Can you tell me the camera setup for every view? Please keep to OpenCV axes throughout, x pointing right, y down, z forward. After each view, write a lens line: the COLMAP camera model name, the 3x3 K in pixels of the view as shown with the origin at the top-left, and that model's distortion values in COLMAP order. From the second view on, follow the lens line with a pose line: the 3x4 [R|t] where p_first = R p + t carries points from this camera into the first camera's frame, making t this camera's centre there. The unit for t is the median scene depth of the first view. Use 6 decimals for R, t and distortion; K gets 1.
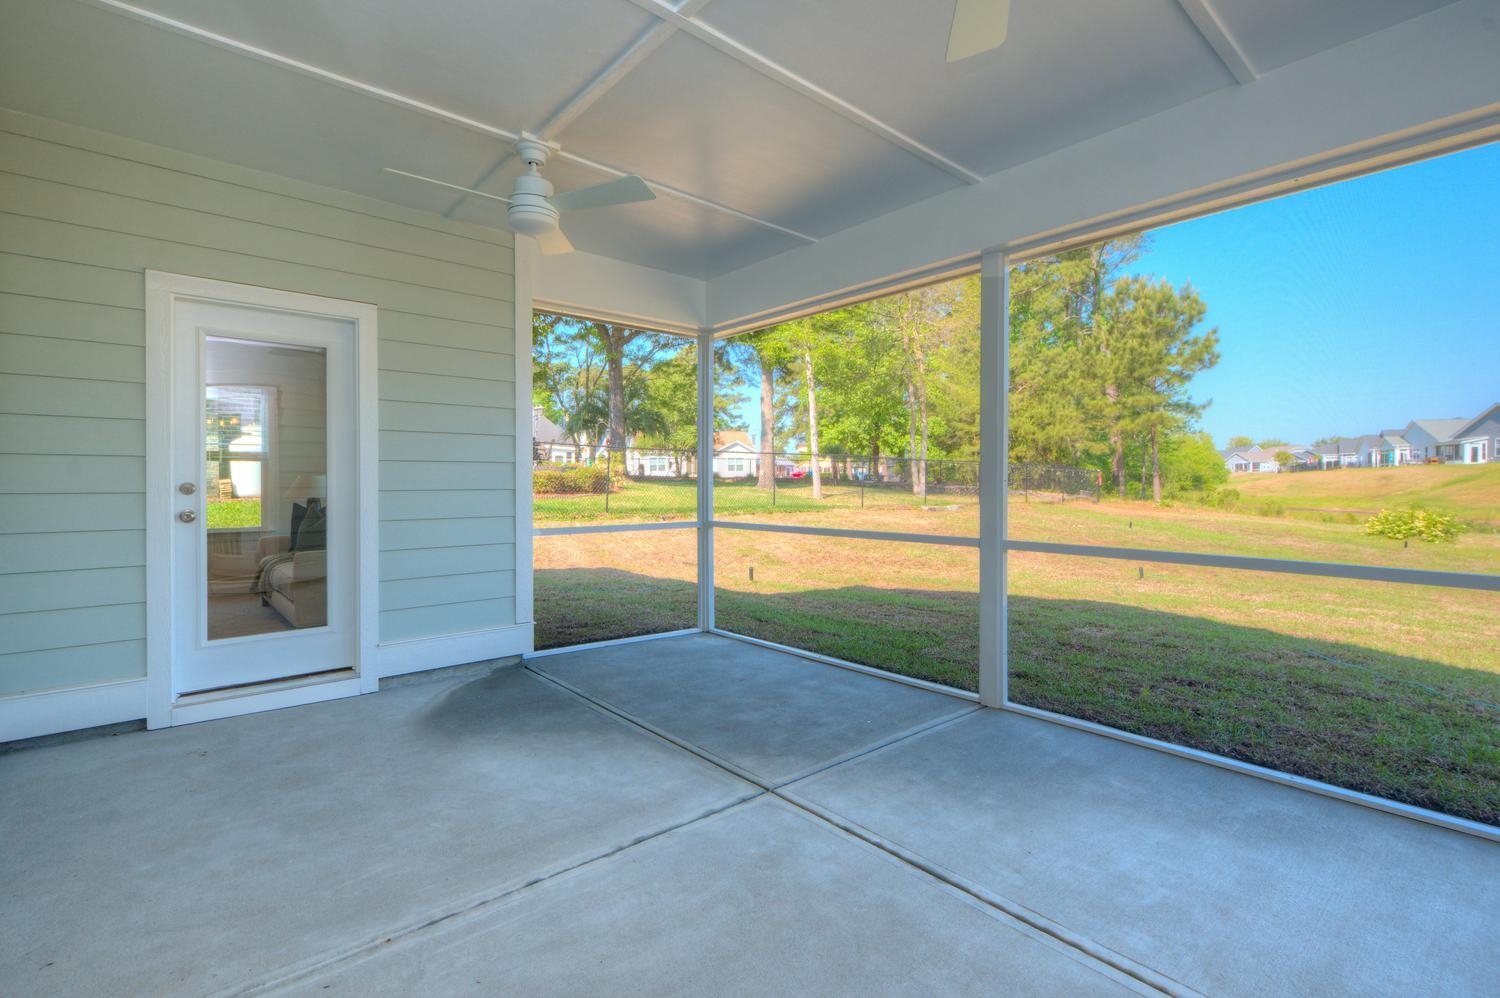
lens RADIAL K [[682.2, 0, 742.9], [0, 682.2, 491.1], [0, 0, 1]] dist [0.000941, 0.000133]
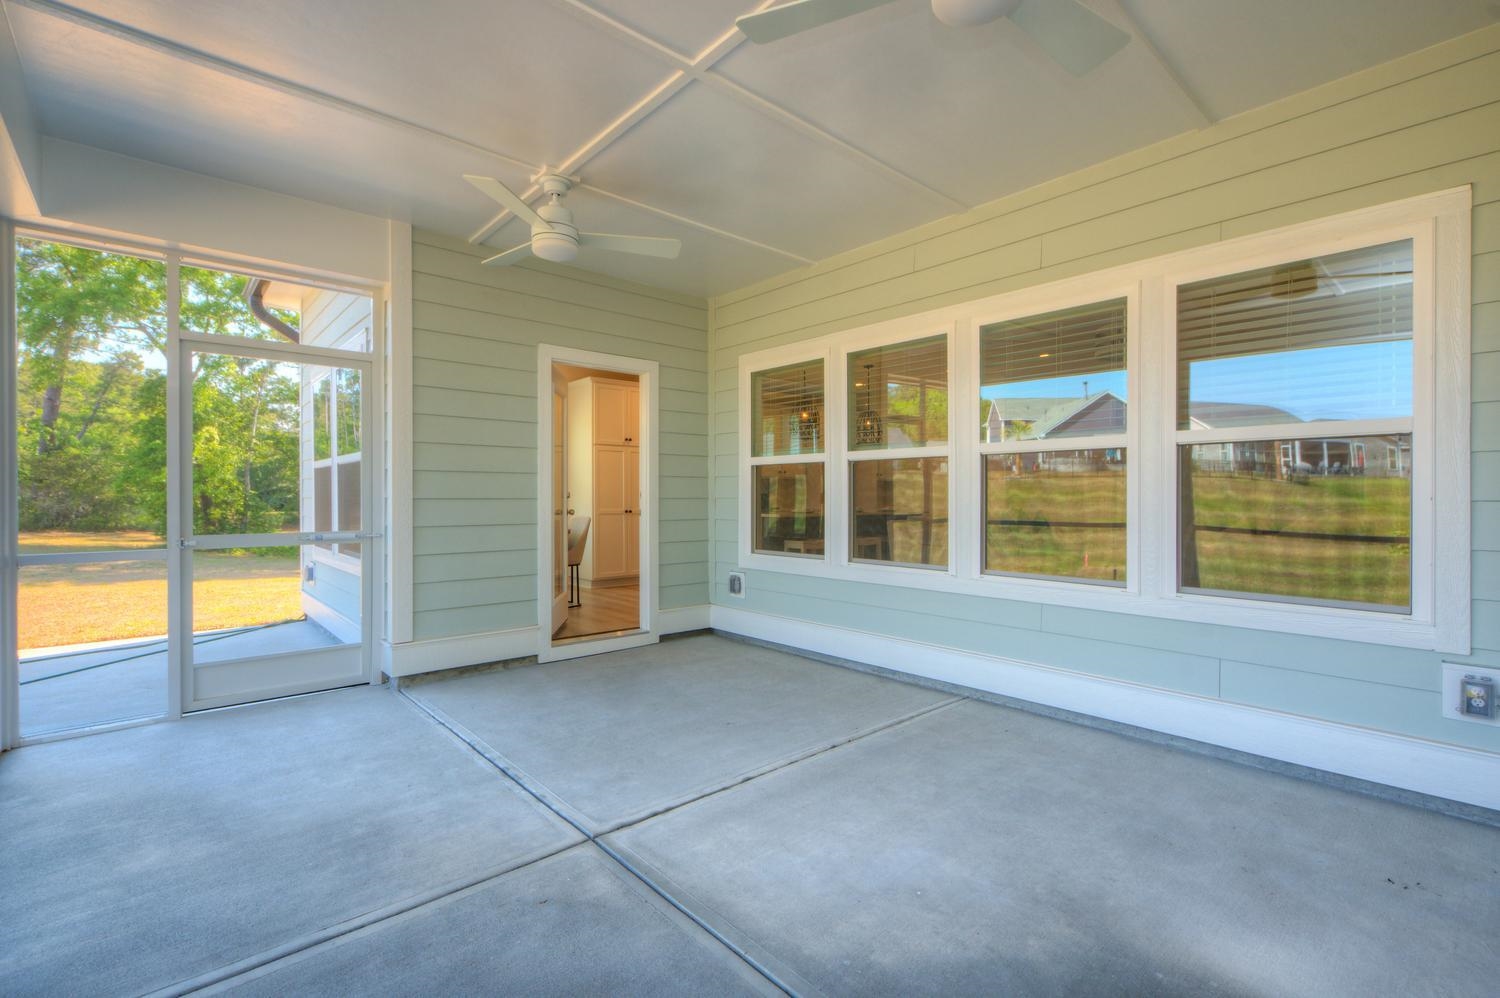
lens RADIAL K [[682.2, 0, 742.9], [0, 682.2, 491.1], [0, 0, 1]] dist [0.000941, 0.000133]
pose [[-0.999972, -0.000646, -0.007452, -0.152307], [-0.000664, 0.999997, 0.002496, -0.007474], [0.007450, 0.002501, -0.999969, 1.931772]]
